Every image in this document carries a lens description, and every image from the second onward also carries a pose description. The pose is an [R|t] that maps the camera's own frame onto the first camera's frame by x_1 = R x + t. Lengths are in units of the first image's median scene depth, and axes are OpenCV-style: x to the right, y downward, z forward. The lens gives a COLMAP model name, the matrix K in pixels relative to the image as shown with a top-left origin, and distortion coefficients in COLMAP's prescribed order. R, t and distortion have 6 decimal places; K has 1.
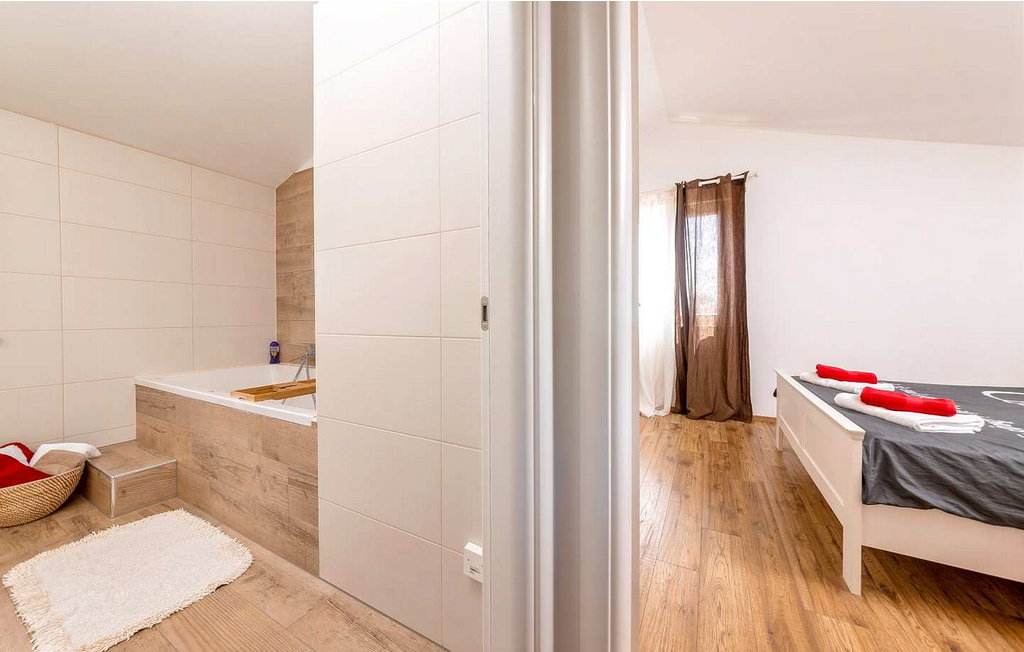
lens RADIAL K [[364.2, 0, 507.8], [0, 364.2, 323.3], [0, 0, 1]] dist [-0.017455, 0.006638]
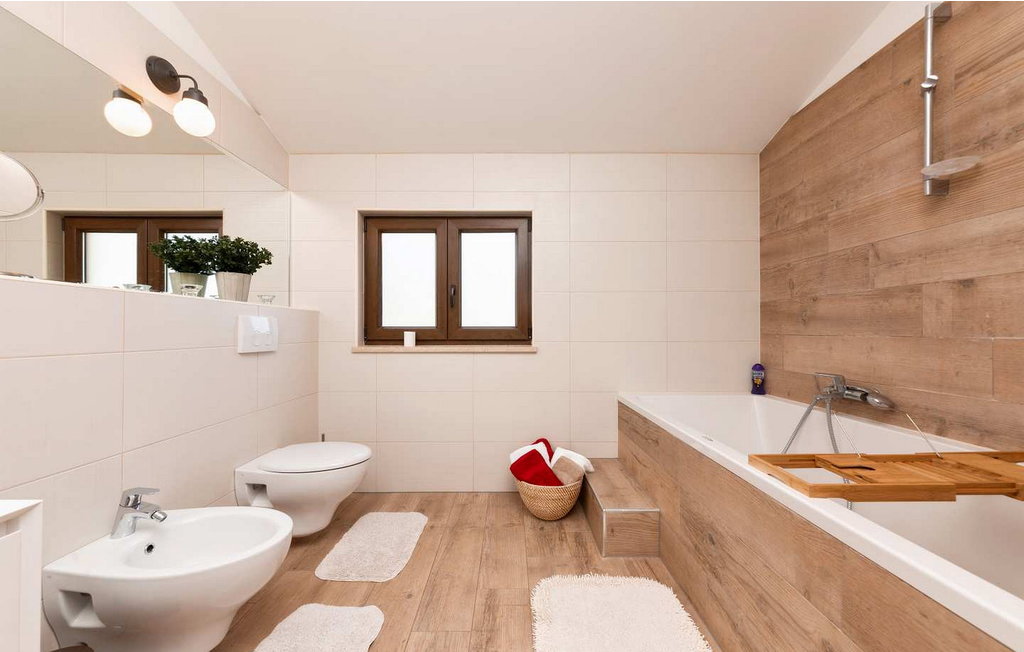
lens RADIAL K [[364.2, 0, 507.8], [0, 364.2, 323.3], [0, 0, 1]] dist [-0.017455, 0.006638]
pose [[0.487762, -0.016937, -0.872812, -0.270900], [-0.010185, 0.999633, -0.025089, -0.007420], [0.872917, 0.021127, 0.487411, 0.220399]]
